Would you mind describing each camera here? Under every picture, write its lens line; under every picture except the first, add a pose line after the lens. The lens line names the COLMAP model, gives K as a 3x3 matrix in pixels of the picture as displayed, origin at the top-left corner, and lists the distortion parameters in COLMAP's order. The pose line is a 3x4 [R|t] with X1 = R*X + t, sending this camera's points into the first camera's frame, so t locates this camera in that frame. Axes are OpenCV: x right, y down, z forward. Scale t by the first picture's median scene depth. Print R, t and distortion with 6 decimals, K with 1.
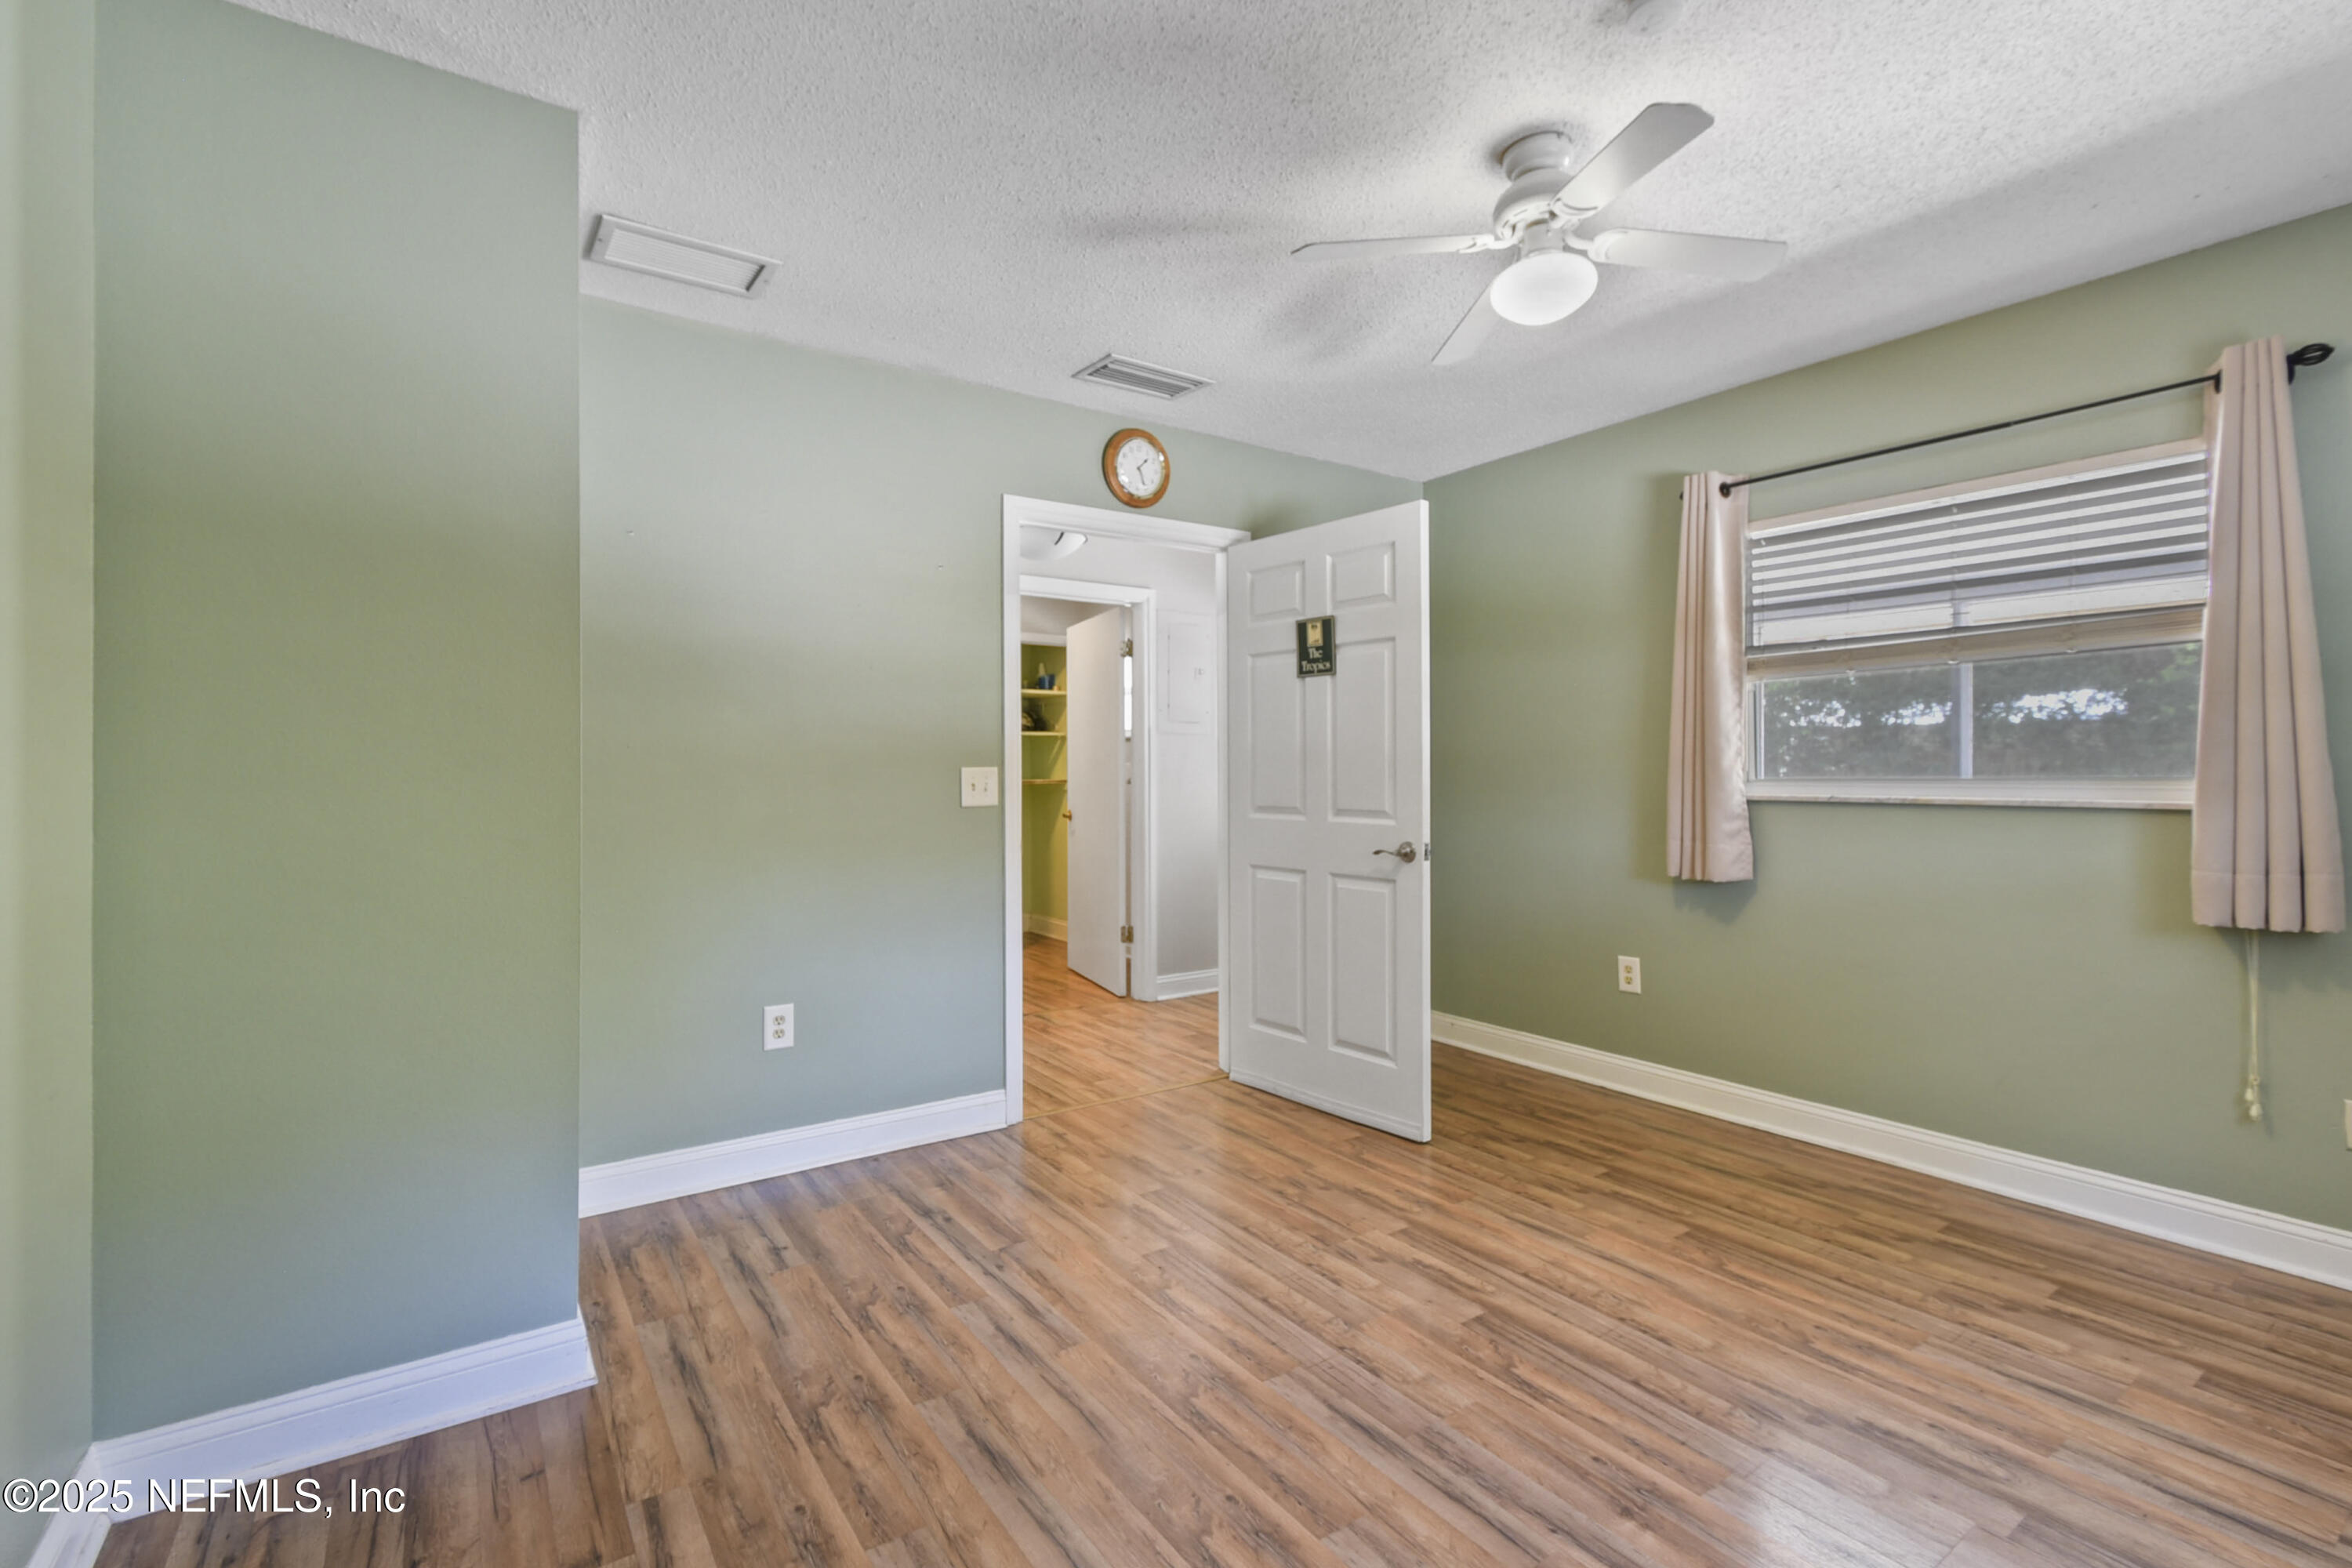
lens RADIAL K [[1040.8, 0, 1165.4], [0, 1040.8, 766.6], [0, 0, 1]] dist [-0.001122, -0.000530]
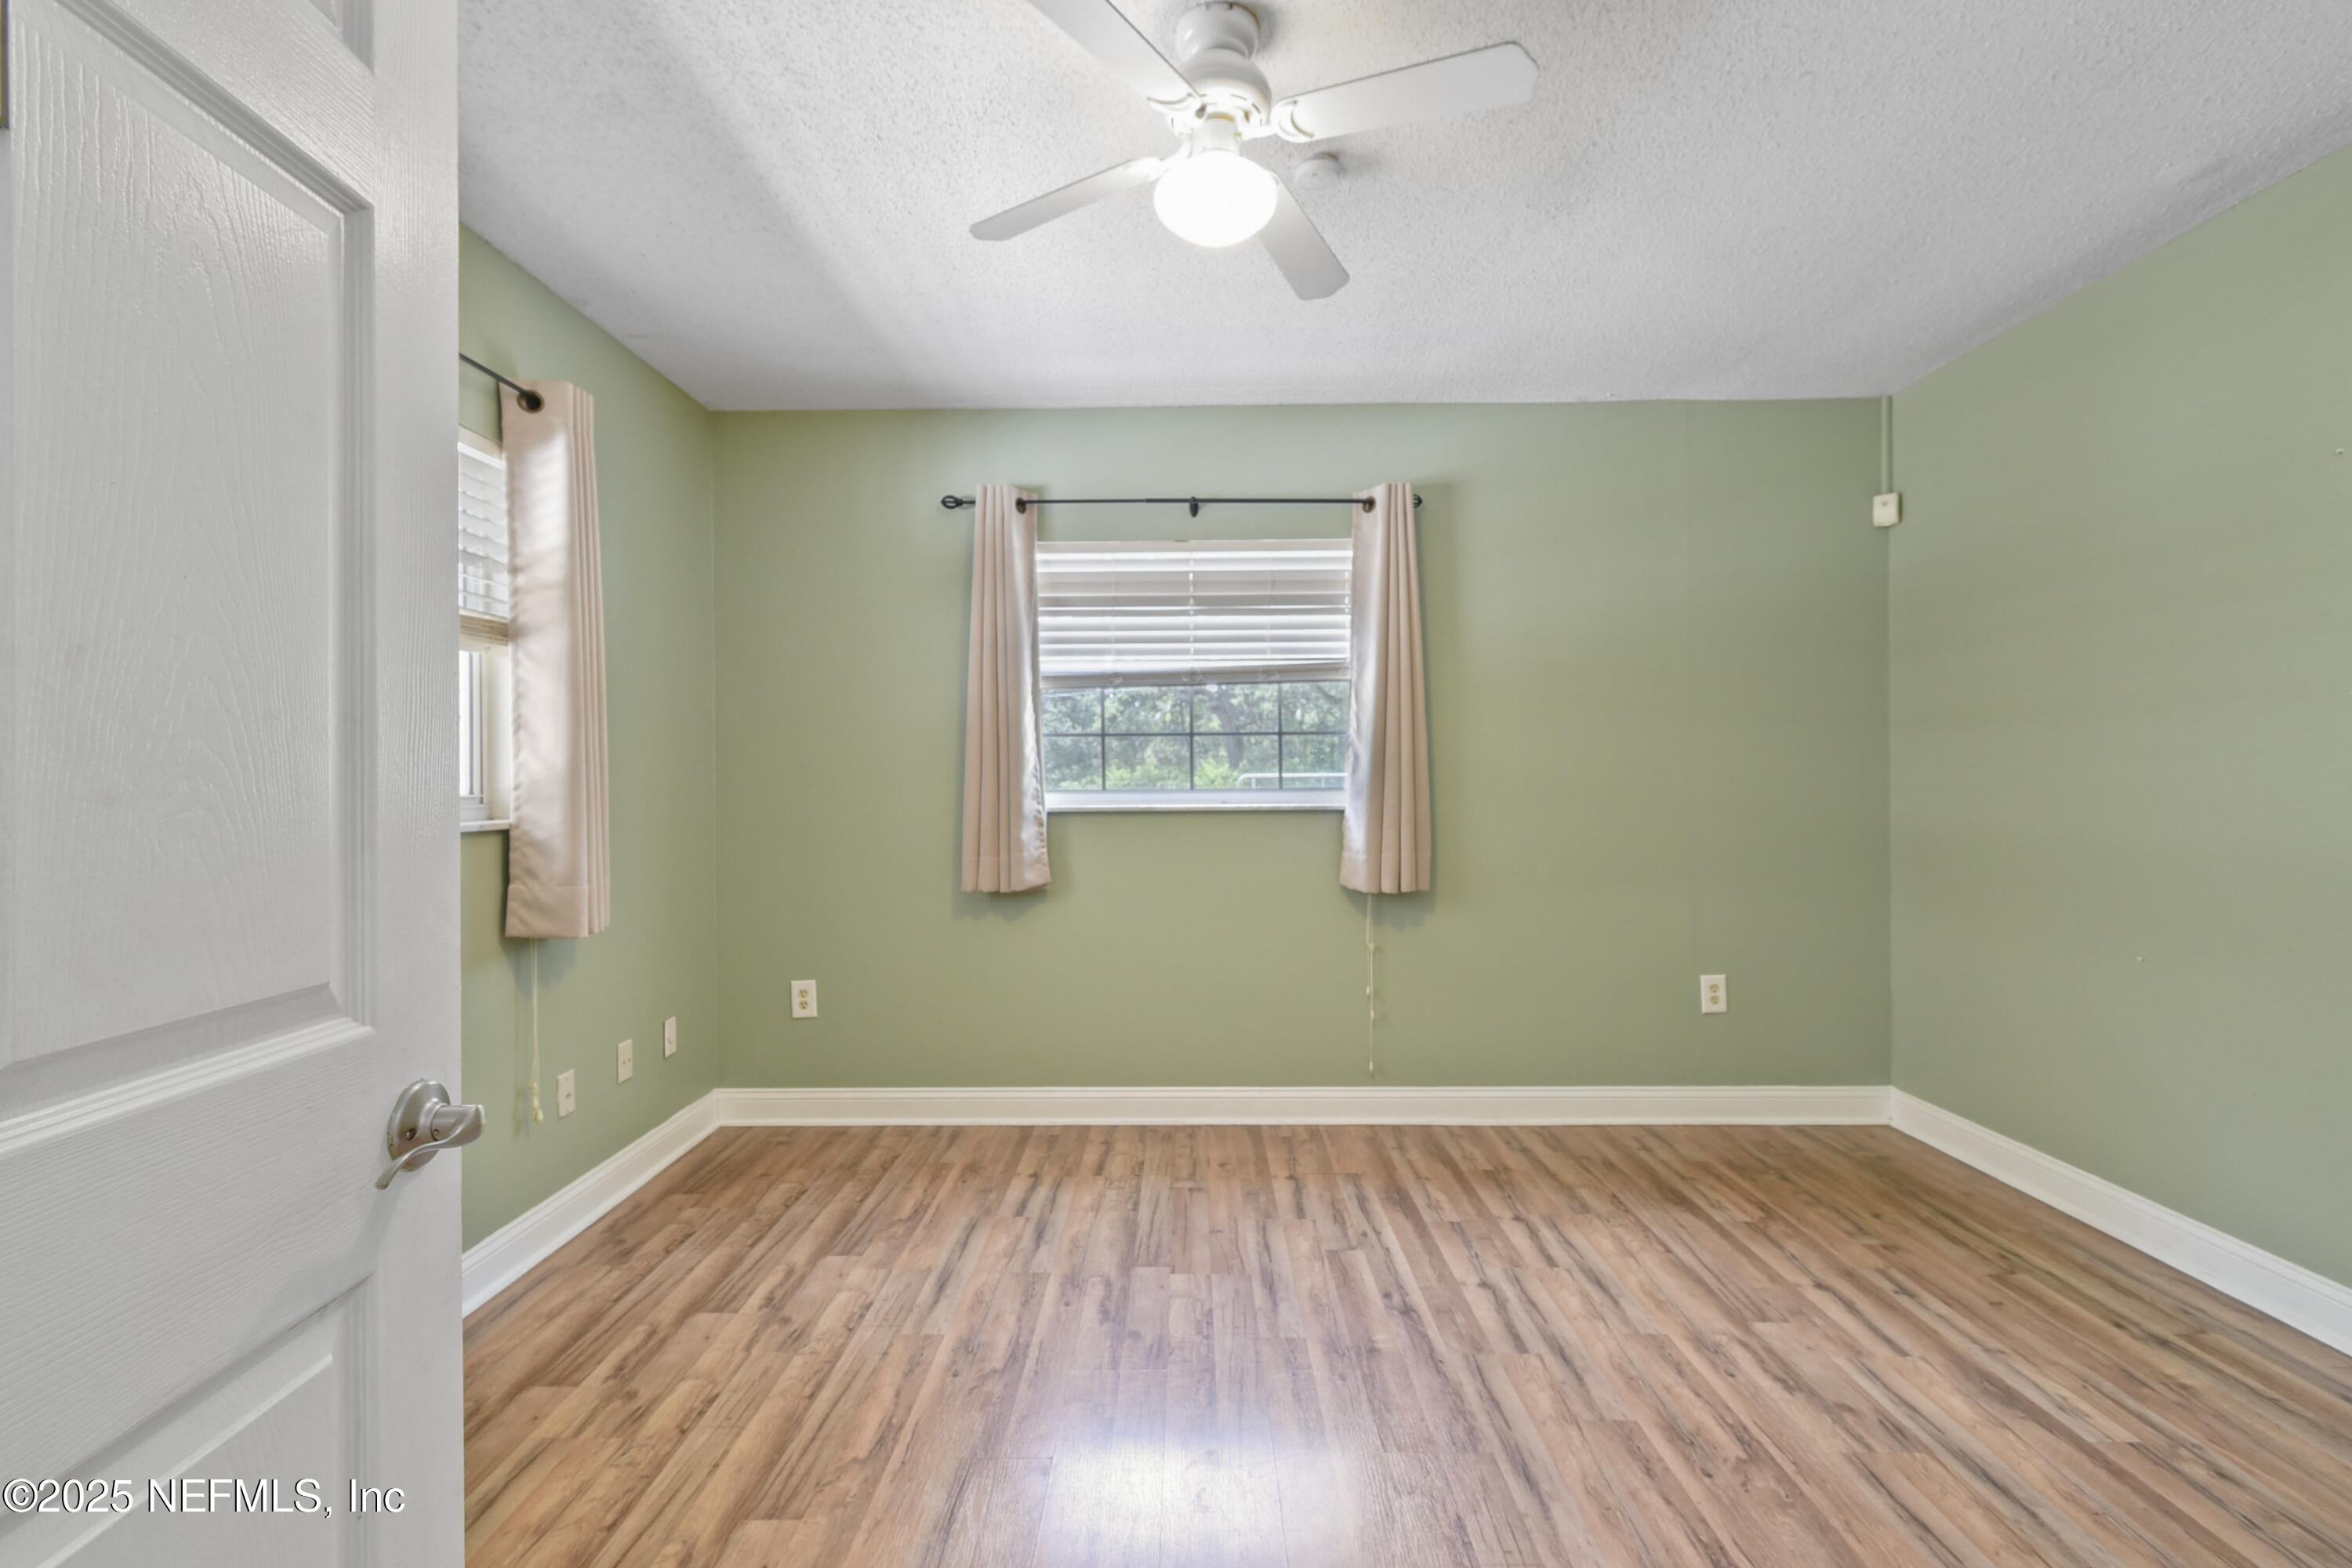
lens RADIAL K [[1026.2, 0, 1176.0], [0, 1026.2, 784.0], [0, 0, 1]] dist [0.008771, -0.000046]
pose [[-0.816163, 0.005498, 0.577796, -0.086421], [0.005230, 0.999984, -0.002128, 0.004846], [-0.577798, 0.001285, -0.816179, 1.771297]]
